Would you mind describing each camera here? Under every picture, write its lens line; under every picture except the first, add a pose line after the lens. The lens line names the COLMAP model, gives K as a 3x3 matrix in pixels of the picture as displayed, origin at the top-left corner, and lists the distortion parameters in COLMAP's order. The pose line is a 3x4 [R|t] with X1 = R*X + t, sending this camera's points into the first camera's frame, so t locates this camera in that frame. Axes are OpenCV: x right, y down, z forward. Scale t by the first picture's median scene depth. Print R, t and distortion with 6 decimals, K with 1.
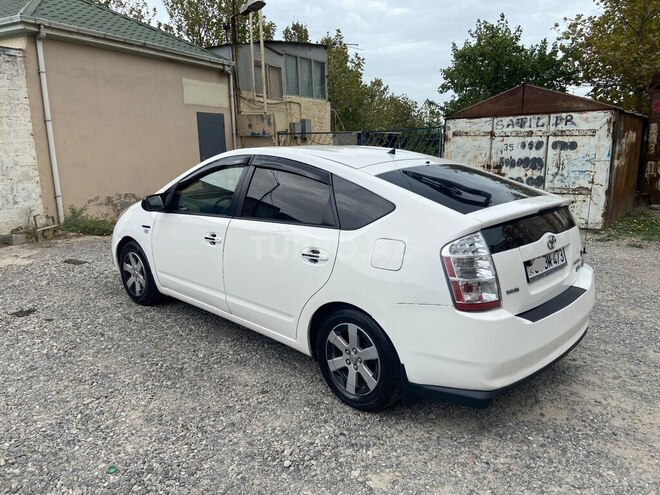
lens RADIAL K [[496.4, 0, 327.6], [0, 496.4, 248.2], [0, 0, 1]] dist [0.106210, -0.133125]
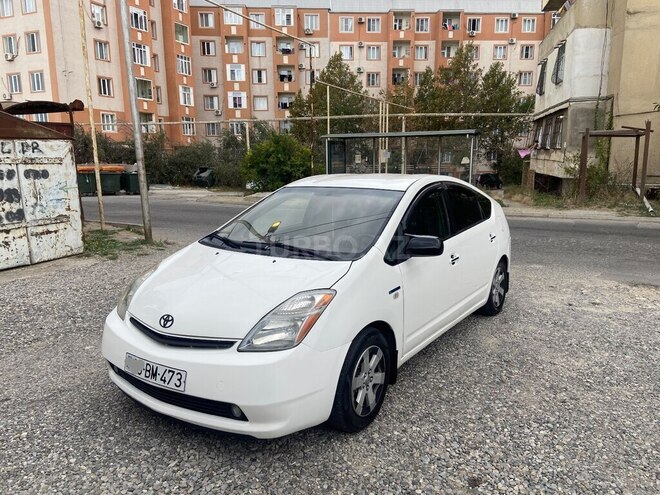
lens RADIAL K [[496.4, 0, 331.8], [0, 496.4, 252.3], [0, 0, 1]] dist [0.106210, -0.133125]
pose [[-0.177336, -0.173073, 0.968813, -0.566594], [0.212757, 0.954394, 0.209441, -0.146210], [-0.960878, 0.243263, -0.132426, 0.639546]]
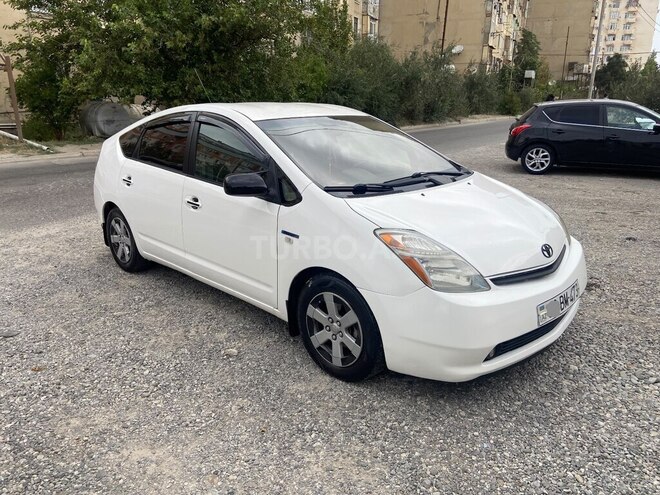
lens RADIAL K [[496.4, 0, 330.6], [0, 496.4, 242.3], [0, 0, 1]] dist [0.106210, -0.133125]
pose [[-0.999978, 0.006670, 0.000178, -0.075513], [0.005964, 0.881510, 0.472127, -0.215593], [0.002992, 0.472117, -0.881531, 1.005423]]
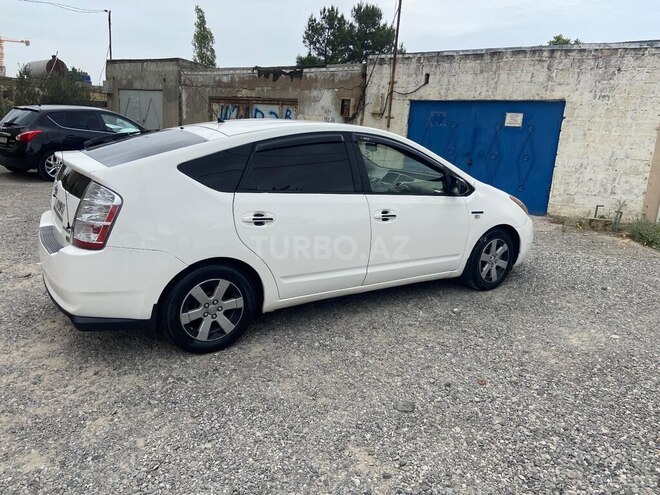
lens RADIAL K [[496.4, 0, 333.9], [0, 496.4, 243.7], [0, 0, 1]] dist [0.106210, -0.133125]
pose [[-0.214494, 0.228749, -0.949561, 0.509437], [-0.257206, 0.924646, 0.280846, -0.137178], [0.942251, 0.304473, -0.139495, 0.632883]]
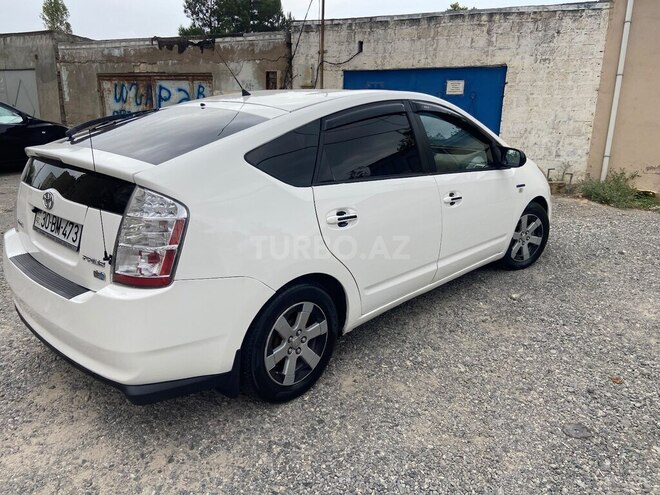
lens RADIAL K [[496.4, 0, 332.2], [0, 496.4, 245.2], [0, 0, 1]] dist [0.106210, -0.133125]
pose [[0.024228, 0.282394, -0.958993, 0.438040], [-0.223723, 0.936476, 0.270111, -0.093577], [0.974352, 0.208004, 0.085867, 0.483184]]
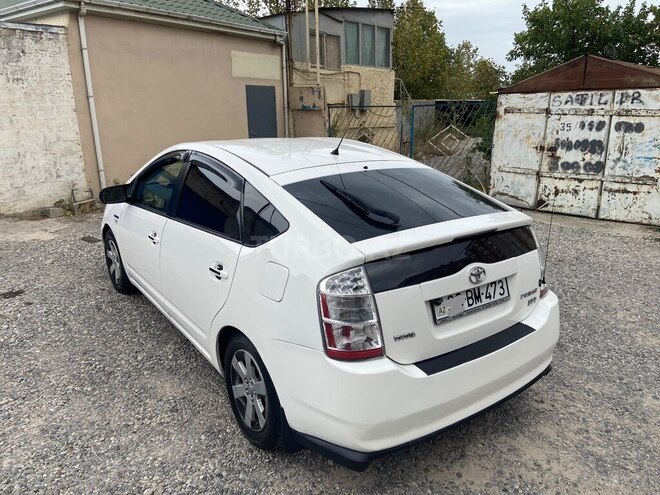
lens RADIAL K [[496.4, 0, 331.4], [0, 496.4, 243.3], [0, 0, 1]] dist [0.106210, -0.133125]
pose [[0.985393, 0.049430, -0.162962, 0.118276], [-0.040176, 0.997414, 0.059600, -0.036269], [0.165486, -0.052182, 0.984831, 0.052240]]
